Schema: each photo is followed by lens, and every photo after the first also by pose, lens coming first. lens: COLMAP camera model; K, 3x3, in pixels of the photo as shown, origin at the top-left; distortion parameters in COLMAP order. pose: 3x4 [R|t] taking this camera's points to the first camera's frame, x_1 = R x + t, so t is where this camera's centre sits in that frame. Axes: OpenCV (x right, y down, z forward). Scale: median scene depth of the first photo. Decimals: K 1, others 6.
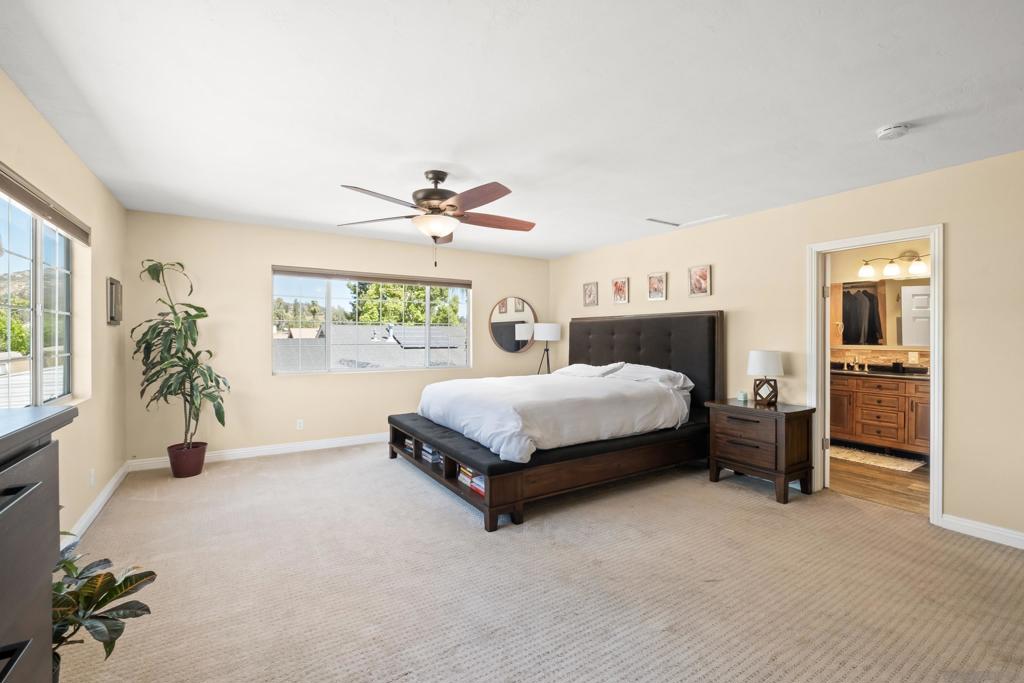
lens RADIAL K [[440.6, 0, 506.4], [0, 440.6, 337.4], [0, 0, 1]] dist [-0.002978, -0.000550]
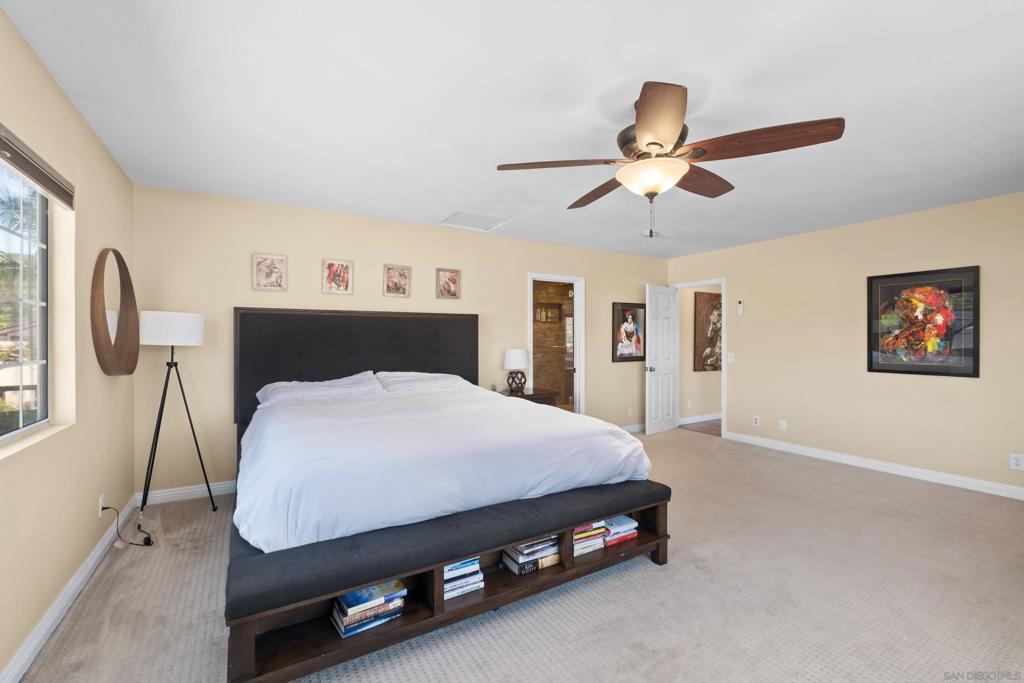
lens RADIAL K [[440.6, 0, 507.9], [0, 440.6, 339.8], [0, 0, 1]] dist [-0.002978, -0.000550]
pose [[0.019432, 0.004671, 0.999800, -0.552434], [0.008576, 0.999952, -0.004838, 0.008244], [-0.999774, 0.008668, 0.019391, 0.797554]]
